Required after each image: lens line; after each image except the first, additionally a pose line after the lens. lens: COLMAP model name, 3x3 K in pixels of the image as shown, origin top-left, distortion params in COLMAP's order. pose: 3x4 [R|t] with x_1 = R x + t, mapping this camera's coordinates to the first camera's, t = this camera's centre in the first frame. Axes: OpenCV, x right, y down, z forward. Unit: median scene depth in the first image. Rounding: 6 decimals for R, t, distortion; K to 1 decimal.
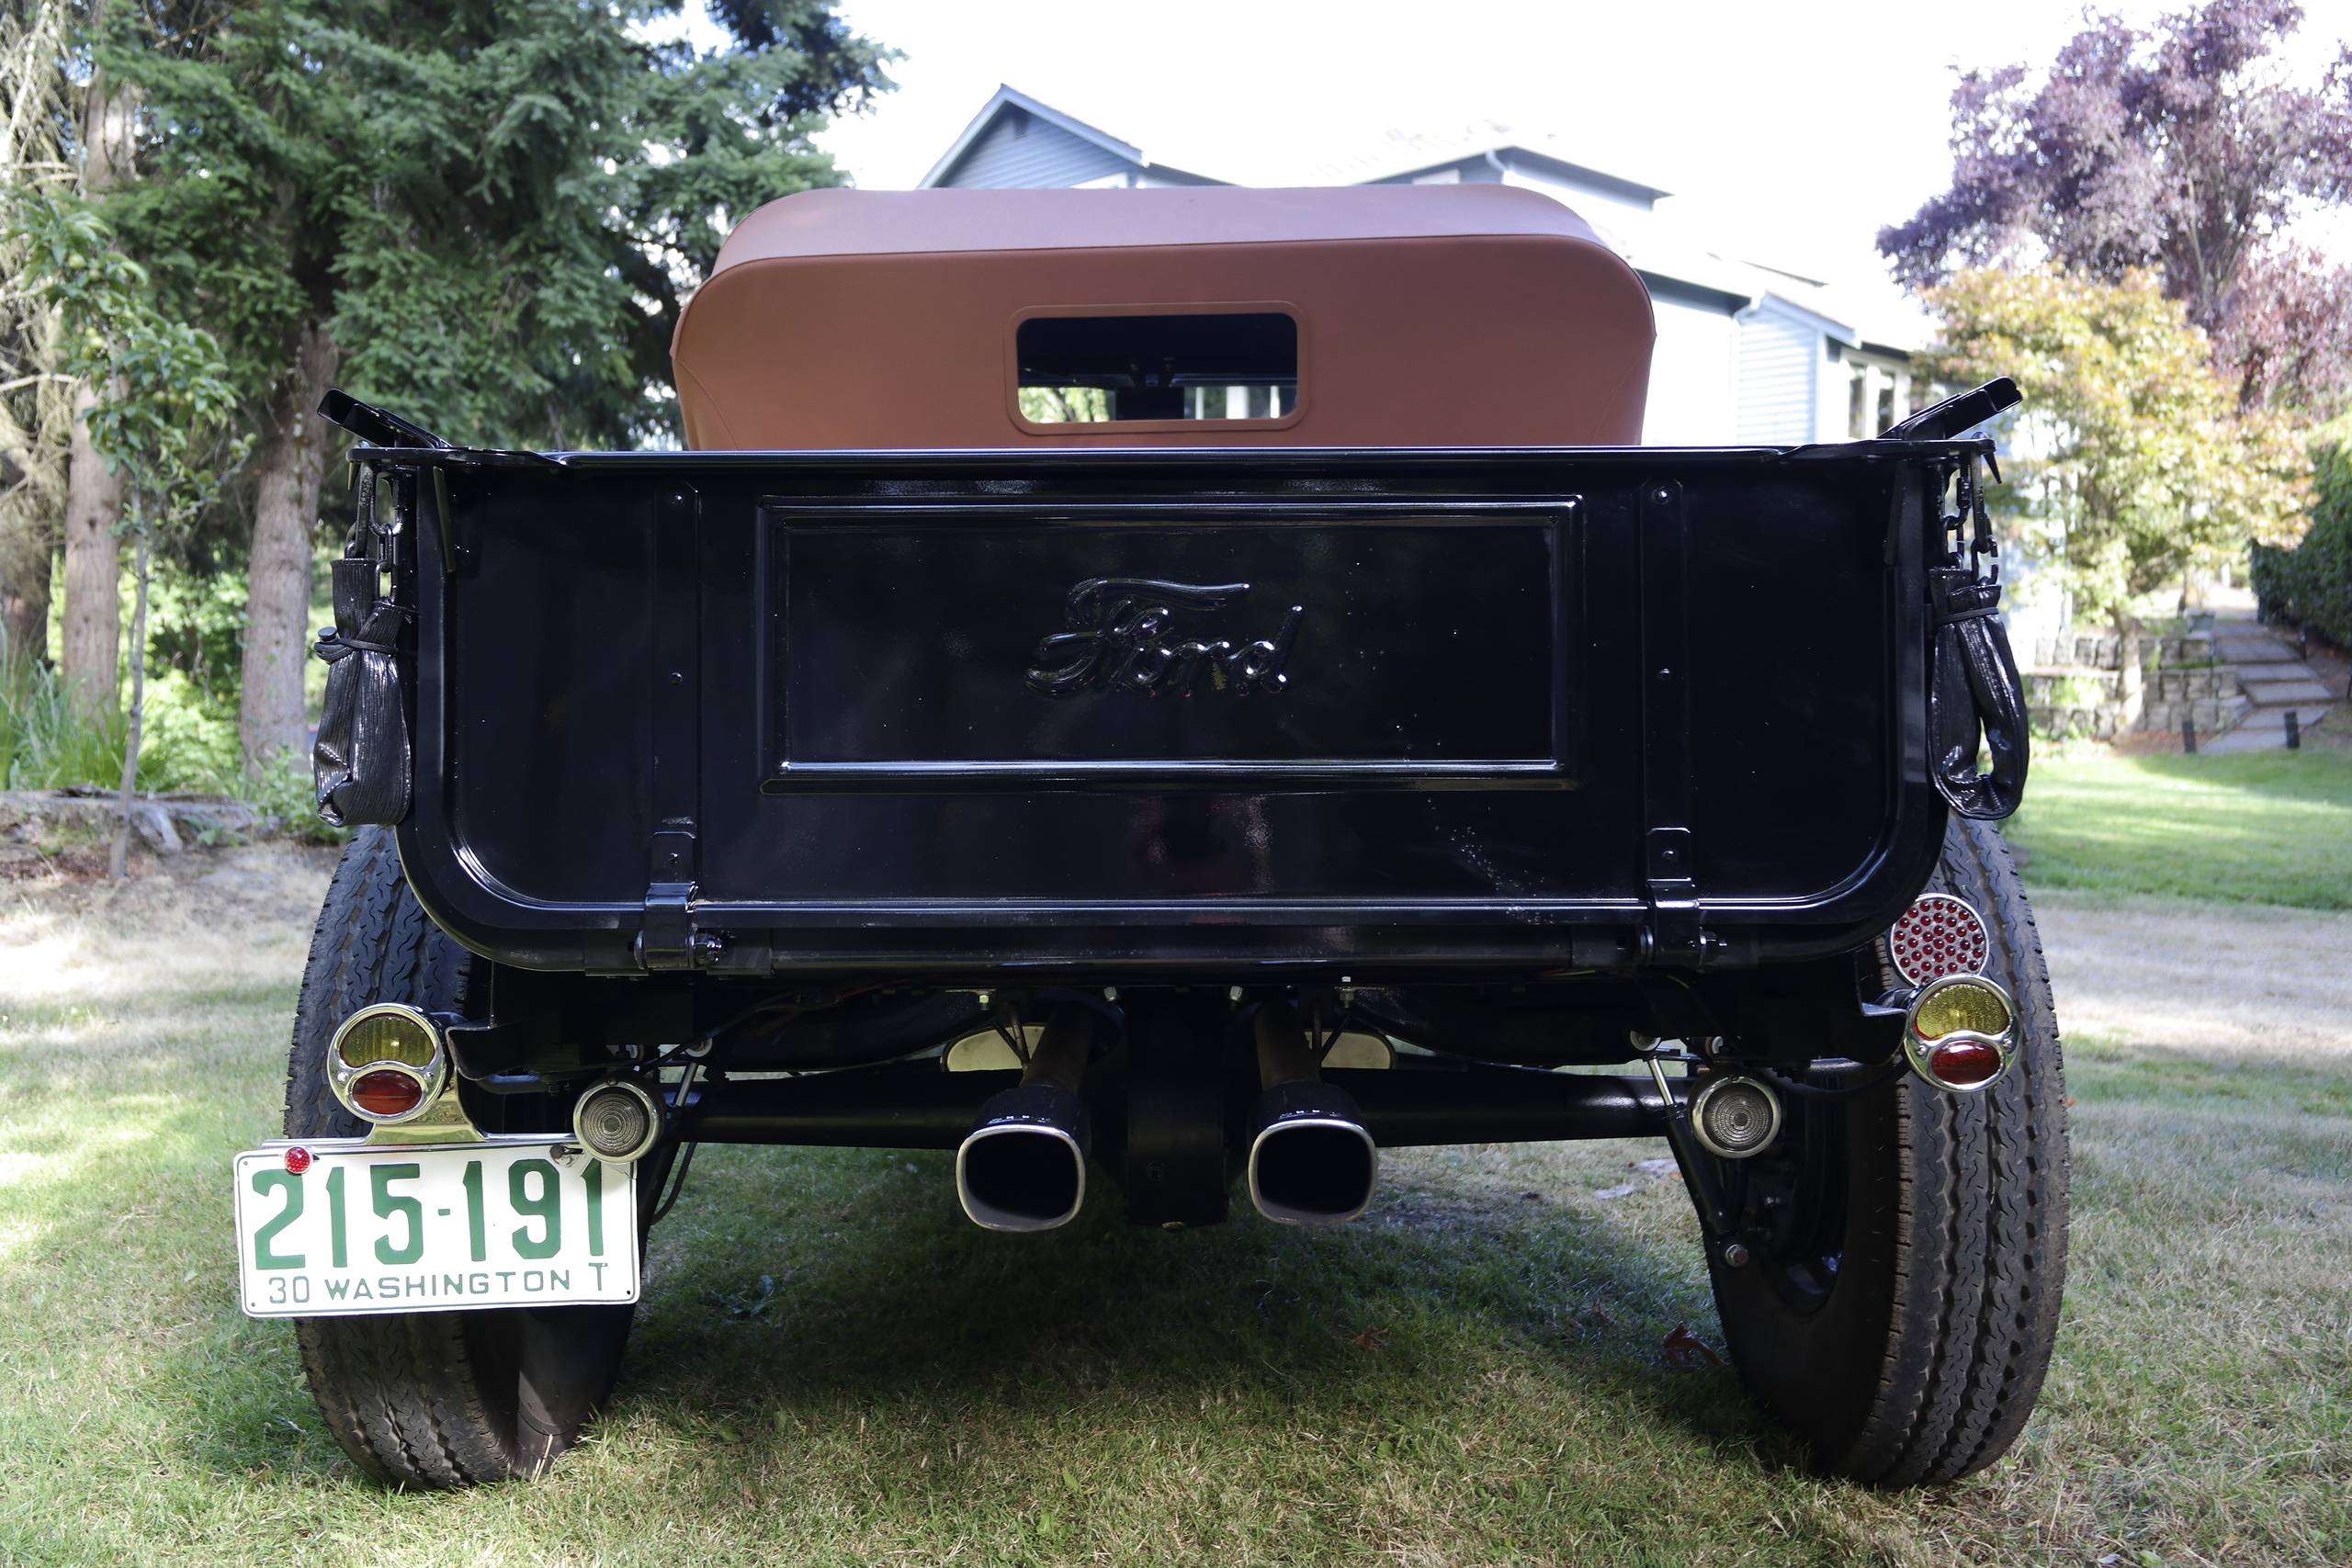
lens RADIAL K [[2025.0, 0, 1171.2], [0, 2025.0, 781.0], [0, 0, 1]] dist [0.007002, 0.008961]
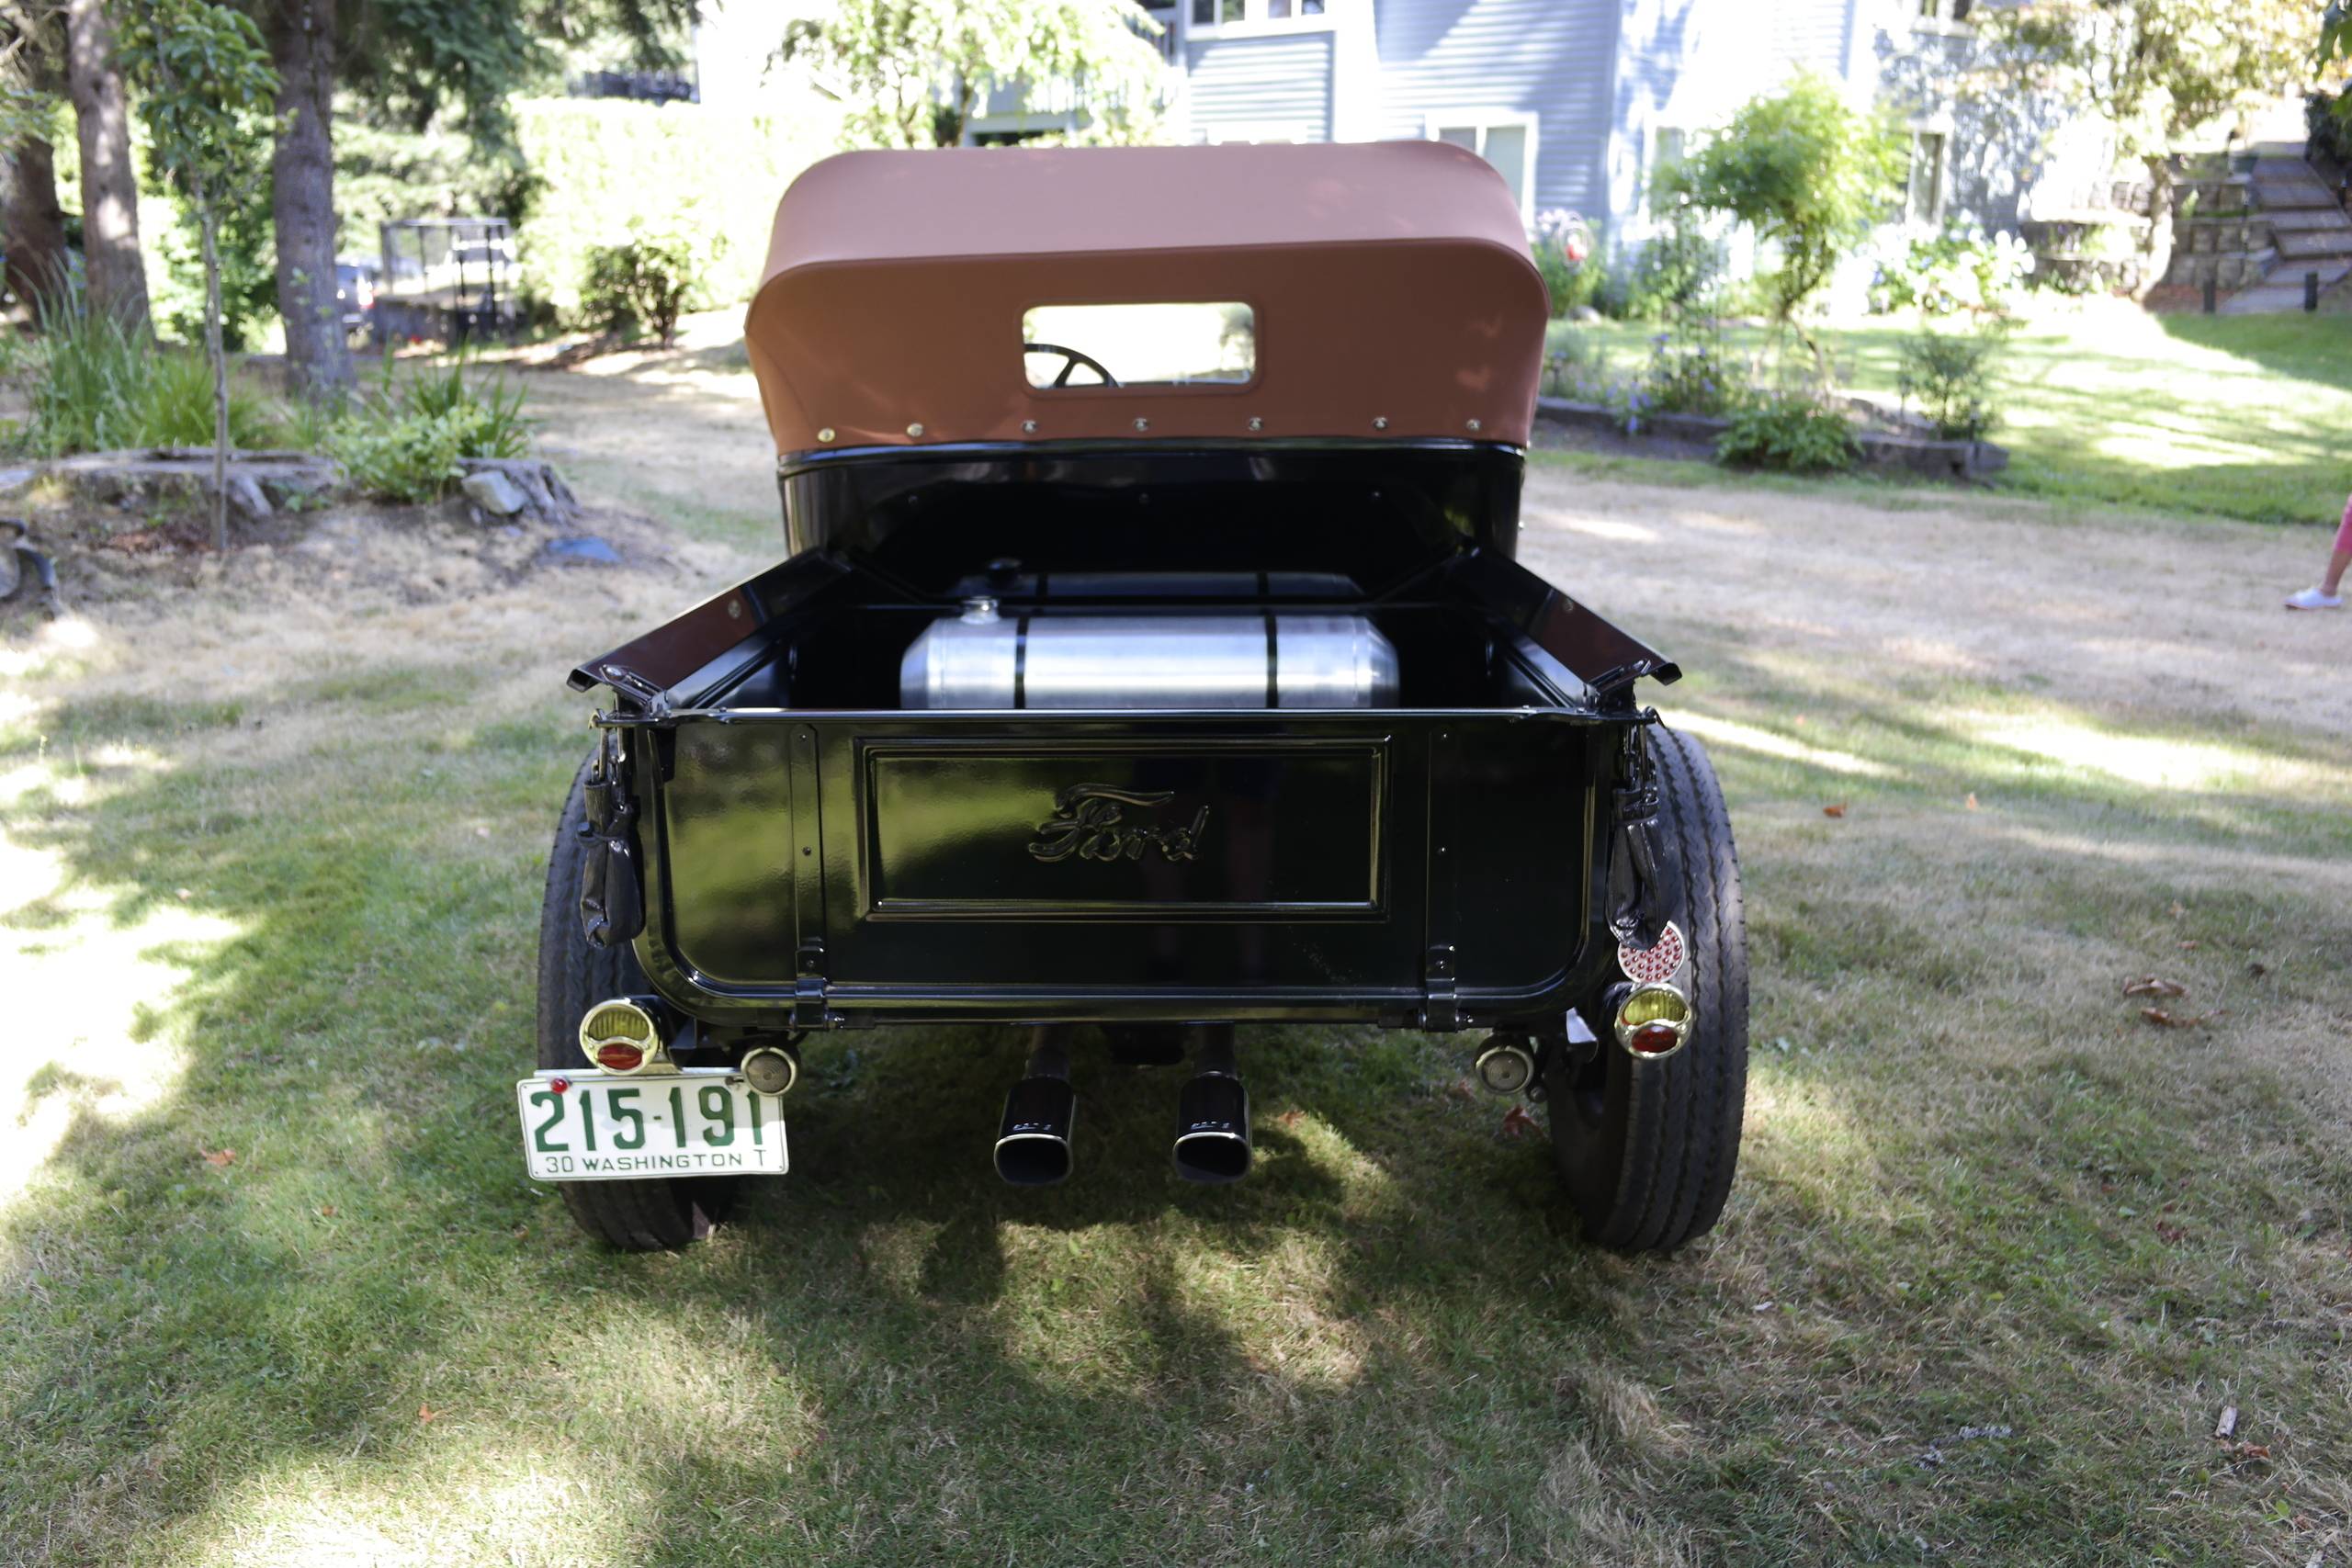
lens RADIAL K [[2003.7, 0, 1176.0], [0, 2003.7, 784.0], [0, 0, 1]] dist [0.003679, 0.004328]
pose [[0.999962, 0.000882, -0.008639, 0.007930], [0.001159, 0.972360, 0.233485, -0.069367], [0.008606, -0.233486, 0.972322, -0.072868]]
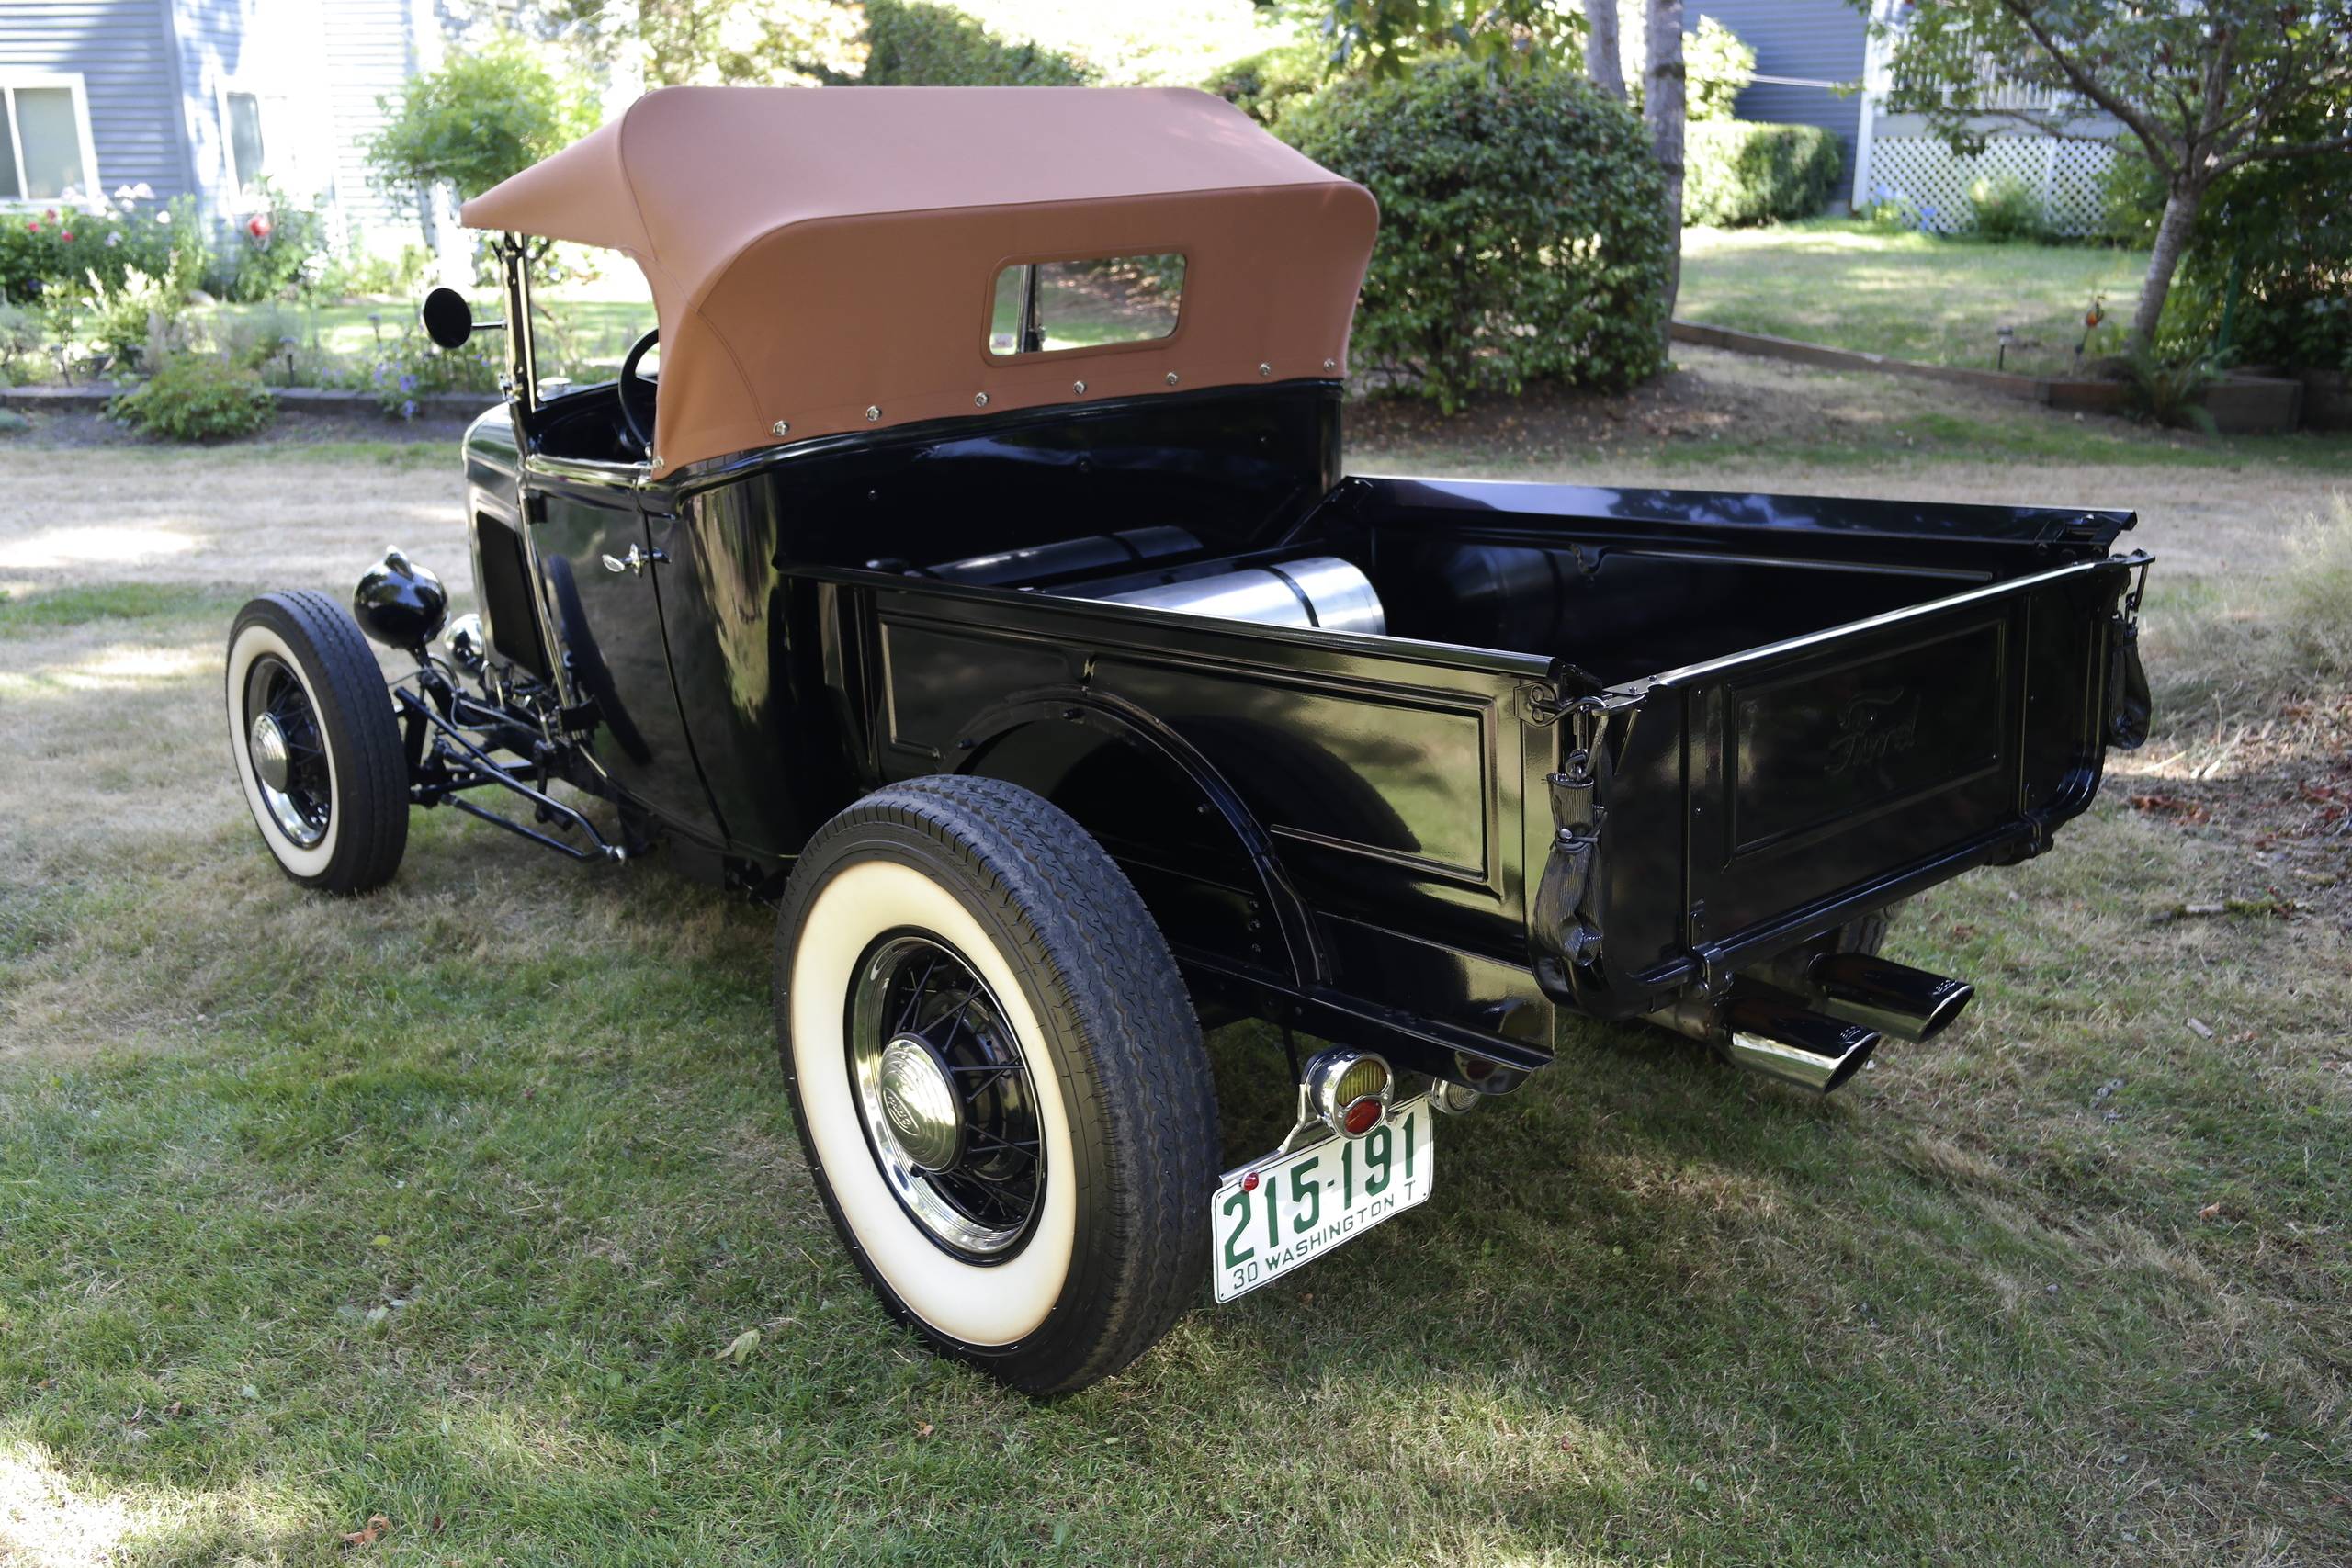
lens RADIAL K [[2003.7, 0, 1176.0], [0, 2003.7, 784.0], [0, 0, 1]] dist [0.003679, 0.004328]
pose [[0.766655, -0.196991, 0.611093, -0.217310], [0.040498, 0.964712, 0.260175, -0.071339], [-0.640780, -0.174717, 0.747579, 0.021514]]
